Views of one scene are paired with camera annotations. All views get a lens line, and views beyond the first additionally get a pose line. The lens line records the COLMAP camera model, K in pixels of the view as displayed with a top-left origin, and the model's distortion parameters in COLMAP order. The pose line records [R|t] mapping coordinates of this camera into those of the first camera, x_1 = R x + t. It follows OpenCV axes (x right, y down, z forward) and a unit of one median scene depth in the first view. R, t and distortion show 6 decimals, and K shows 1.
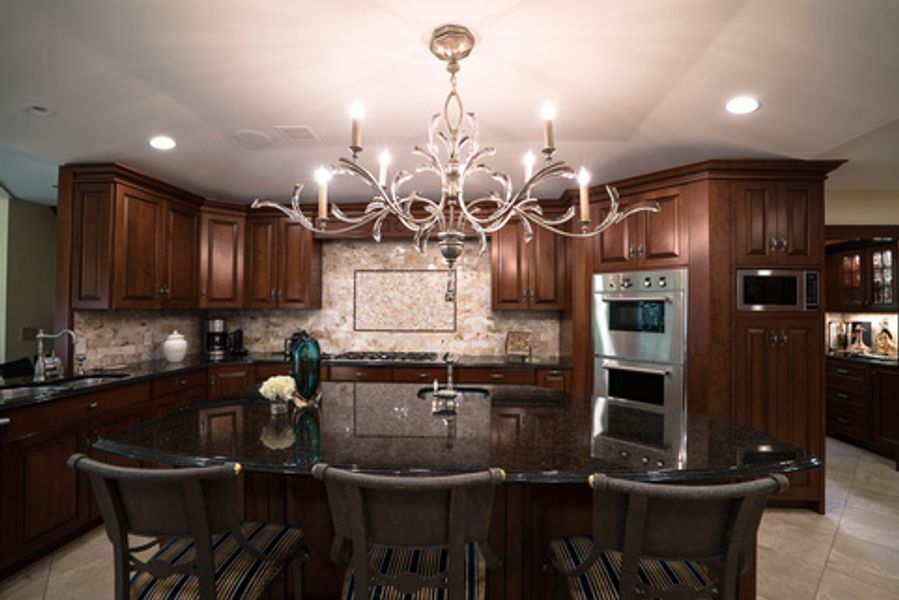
lens RADIAL K [[413.8, 0, 448.6], [0, 413.8, 304.4], [0, 0, 1]] dist [-0.063274, 0.026139]
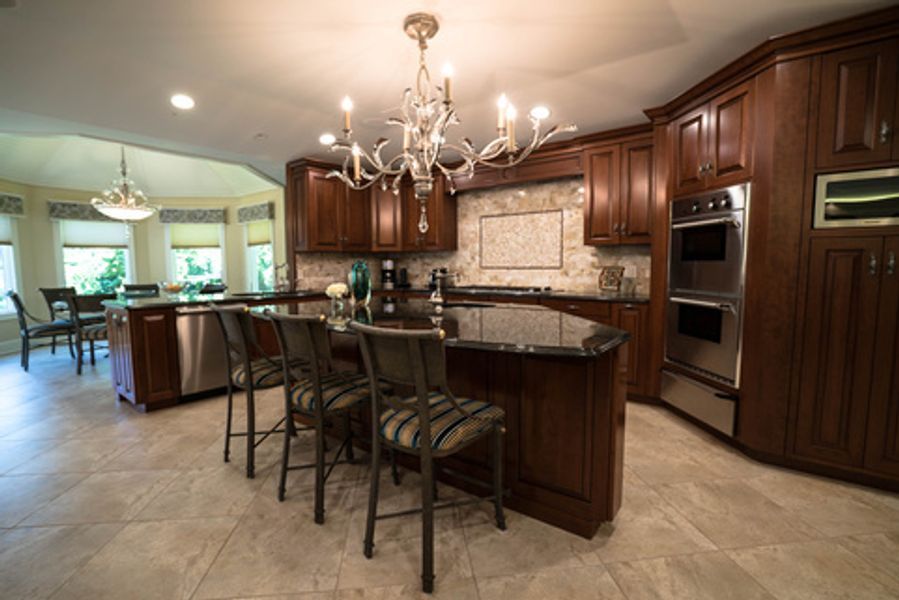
lens RADIAL K [[413.8, 0, 448.6], [0, 413.8, 304.4], [0, 0, 1]] dist [-0.063274, 0.026139]
pose [[0.822744, 0.043453, -0.566749, 0.379648], [0.017214, 0.994712, 0.101254, 0.046205], [0.568151, -0.093062, 0.817645, -0.033577]]
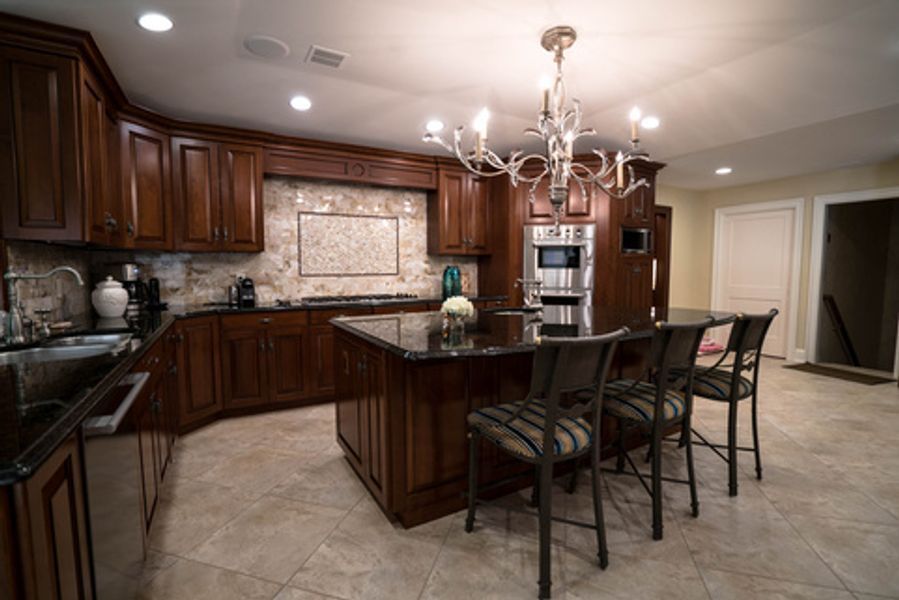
lens RADIAL K [[415.2, 0, 446.5], [0, 415.2, 299.9], [0, 0, 1]] dist [-0.053571, 0.026034]
pose [[0.835184, -0.049944, 0.547698, -0.478139], [0.002056, 0.996145, 0.087703, 0.036465], [-0.549967, -0.072122, 0.832067, 0.018796]]
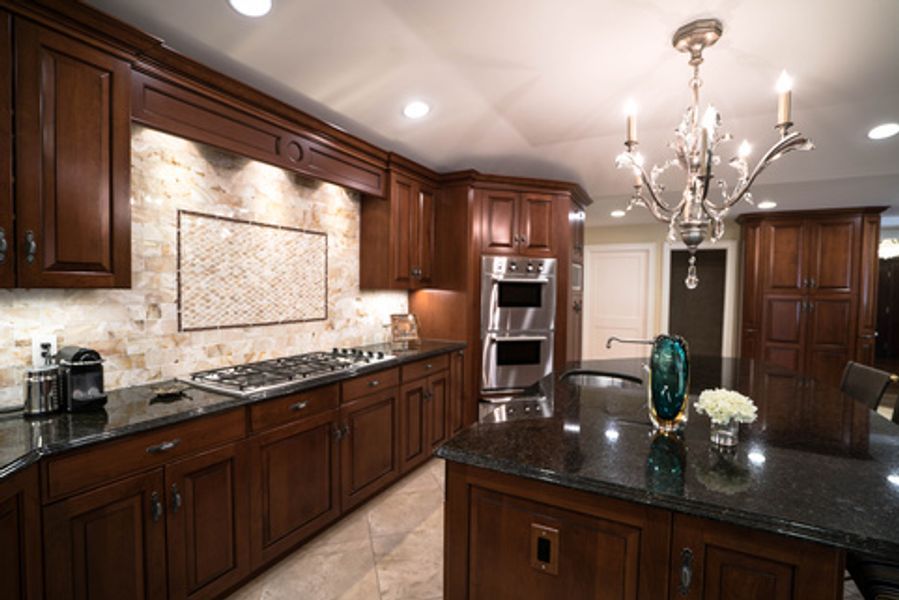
lens RADIAL K [[413.6, 0, 447.4], [0, 413.6, 302.7], [0, 0, 1]] dist [-0.048643, 0.017962]
pose [[0.419414, -0.033896, 0.907162, -0.546743], [-0.016544, 0.998851, 0.044971, 0.001069], [-0.907644, -0.033869, 0.418371, 0.508948]]
